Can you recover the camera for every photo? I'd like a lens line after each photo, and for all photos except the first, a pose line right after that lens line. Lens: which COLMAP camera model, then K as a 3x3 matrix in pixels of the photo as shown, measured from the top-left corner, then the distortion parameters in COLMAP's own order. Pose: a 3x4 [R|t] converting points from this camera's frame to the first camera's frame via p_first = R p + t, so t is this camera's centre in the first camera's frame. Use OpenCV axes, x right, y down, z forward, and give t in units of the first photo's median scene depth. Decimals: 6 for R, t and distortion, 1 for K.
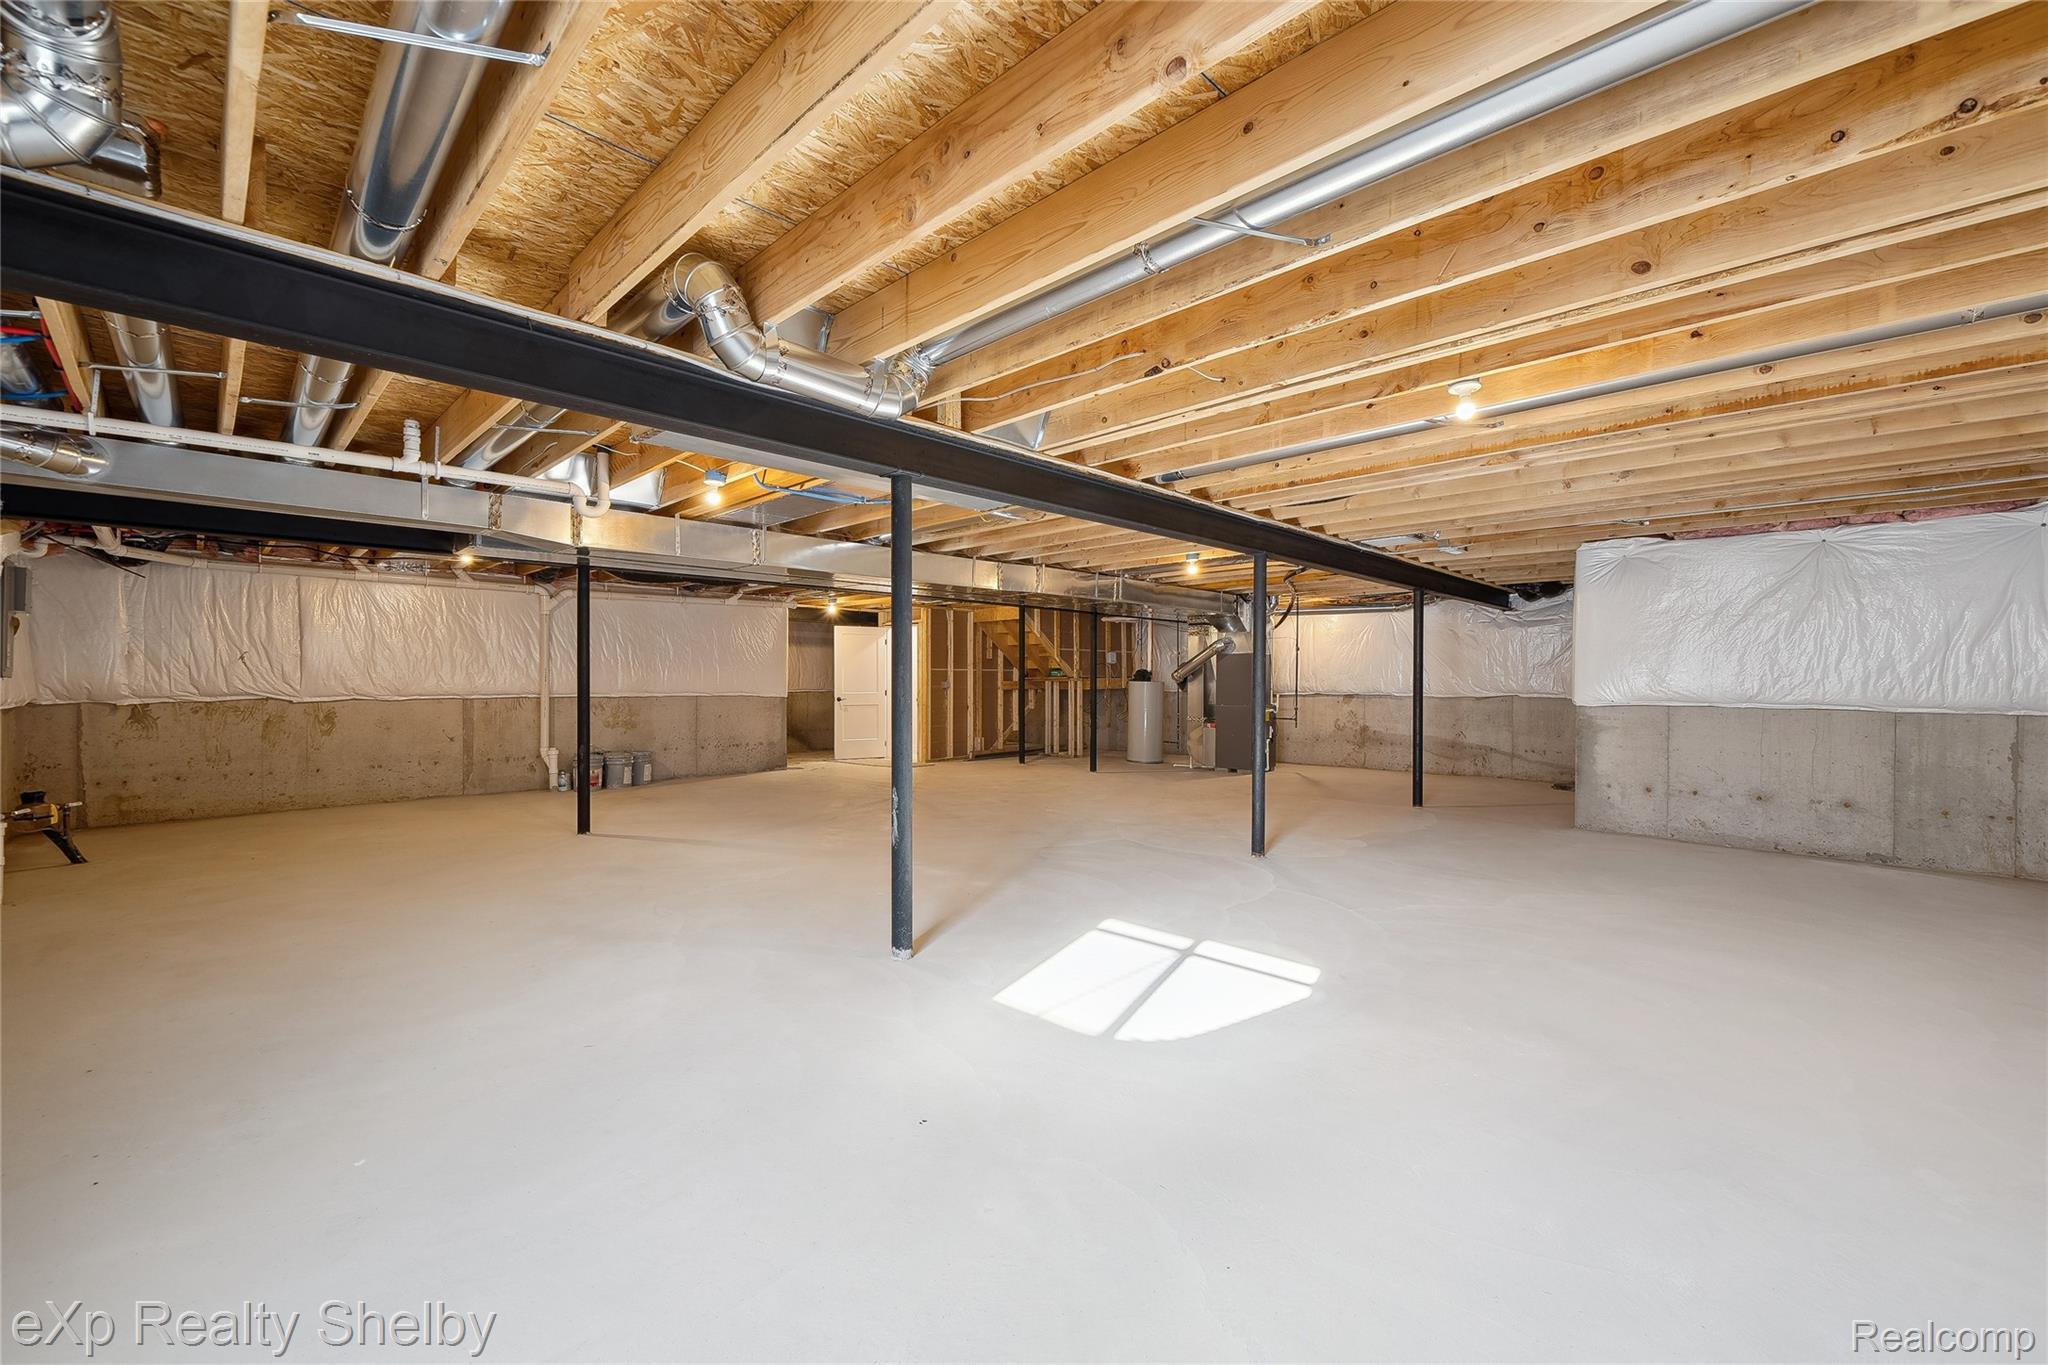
lens RADIAL K [[854.3, 0, 1021.5], [0, 854.3, 684.0], [0, 0, 1]] dist [-0.008027, -0.000062]
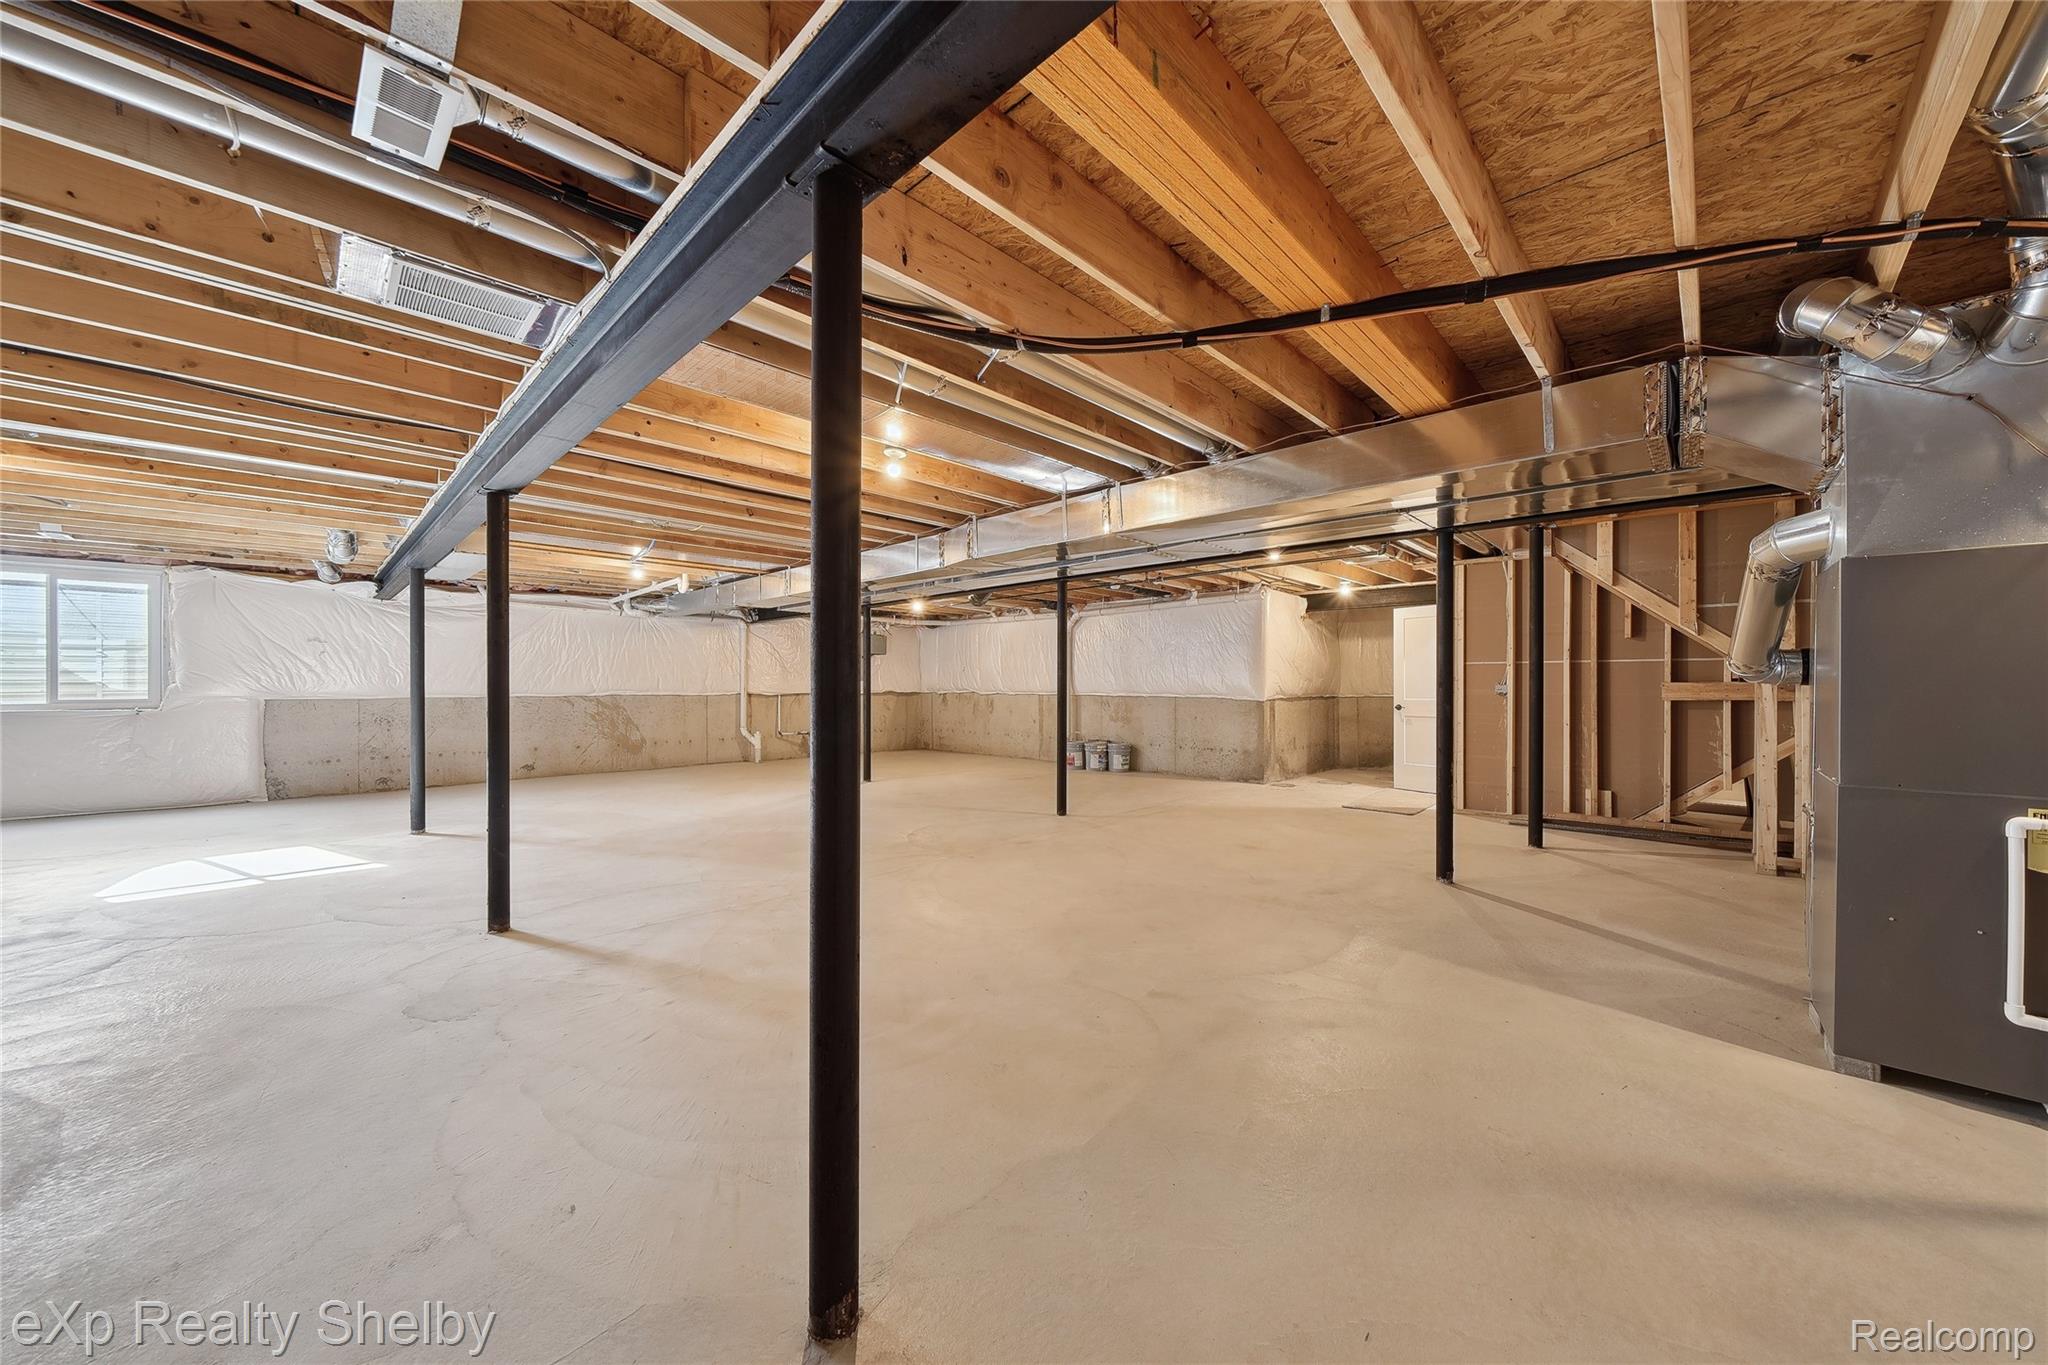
lens RADIAL K [[706.9, 0, 1023.3], [0, 706.9, 684.0], [0, 0, 1]] dist [-0.005485, 0.000036]
pose [[0.022705, 0.003770, -0.999735, 0.487386], [-0.005040, 0.999981, 0.003656, -0.003300], [0.999730, 0.004955, 0.022723, 0.834471]]
